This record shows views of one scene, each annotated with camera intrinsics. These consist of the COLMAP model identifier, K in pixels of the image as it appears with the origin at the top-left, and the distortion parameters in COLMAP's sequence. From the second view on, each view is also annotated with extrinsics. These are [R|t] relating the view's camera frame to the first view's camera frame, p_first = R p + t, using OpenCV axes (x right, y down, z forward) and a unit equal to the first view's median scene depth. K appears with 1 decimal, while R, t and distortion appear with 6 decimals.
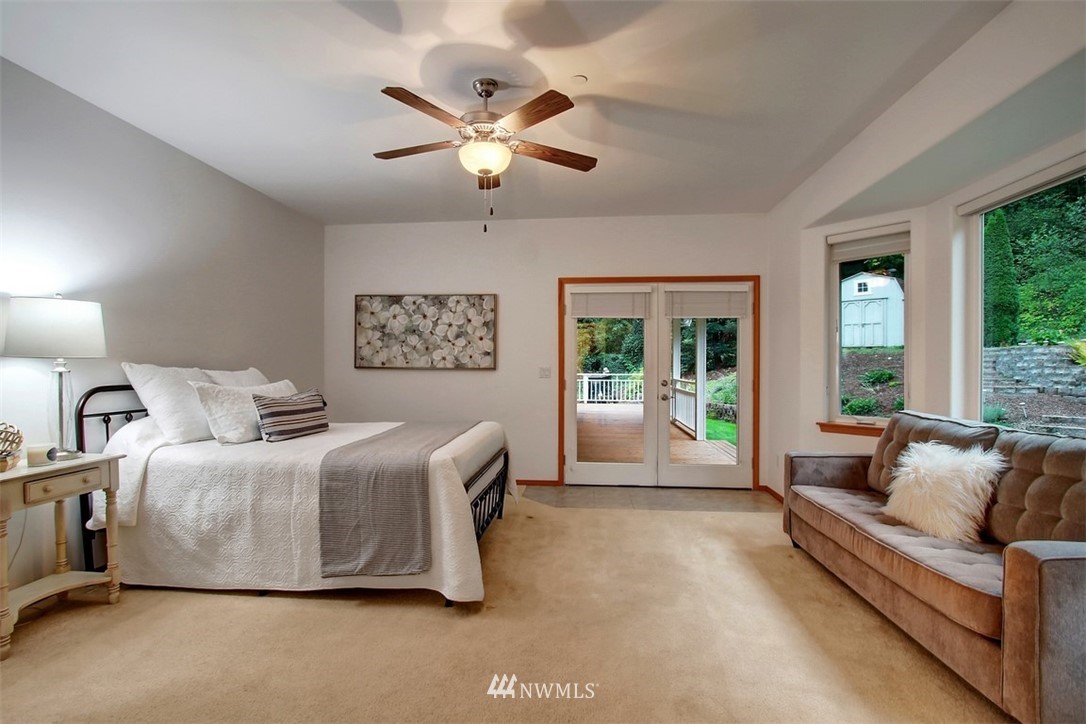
lens RADIAL K [[520.6, 0, 542.8], [0, 520.6, 366.6], [0, 0, 1]] dist [-0.004227, -0.000432]
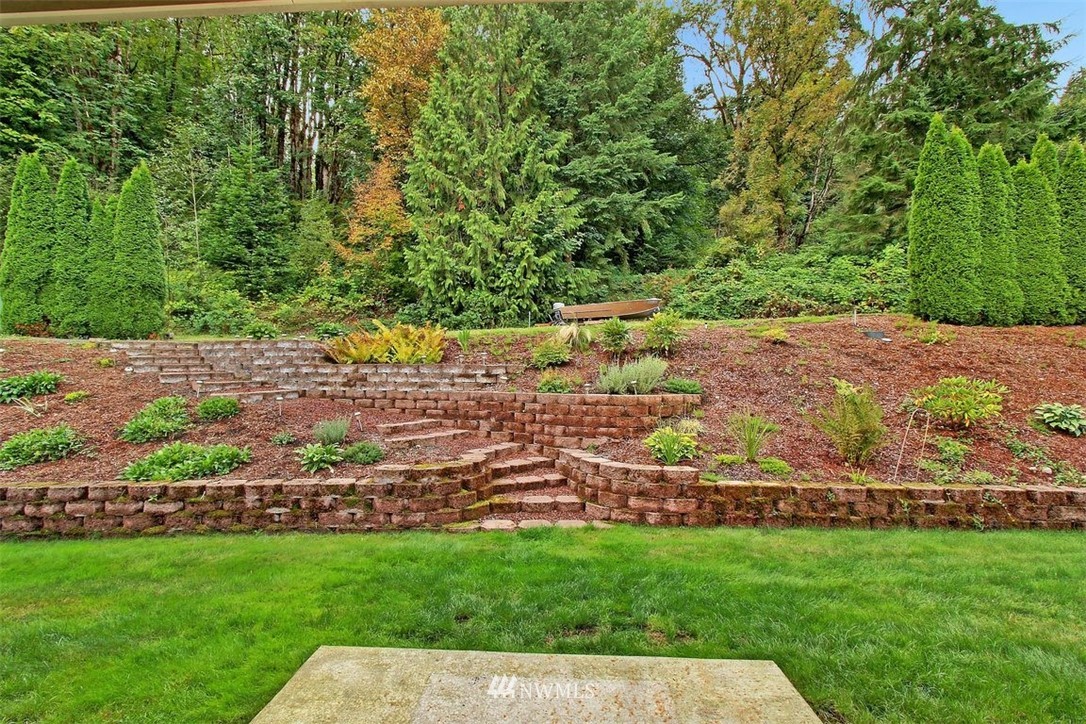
lens RADIAL K [[520.6, 0, 543.0], [0, 520.6, 363.6], [0, 0, 1]] dist [-0.004227, -0.000432]
pose [[-0.027480, 0.005051, 0.999610, 0.130634], [0.001555, 0.999986, -0.005011, 0.003049], [-0.999621, 0.001417, -0.027488, 0.625339]]
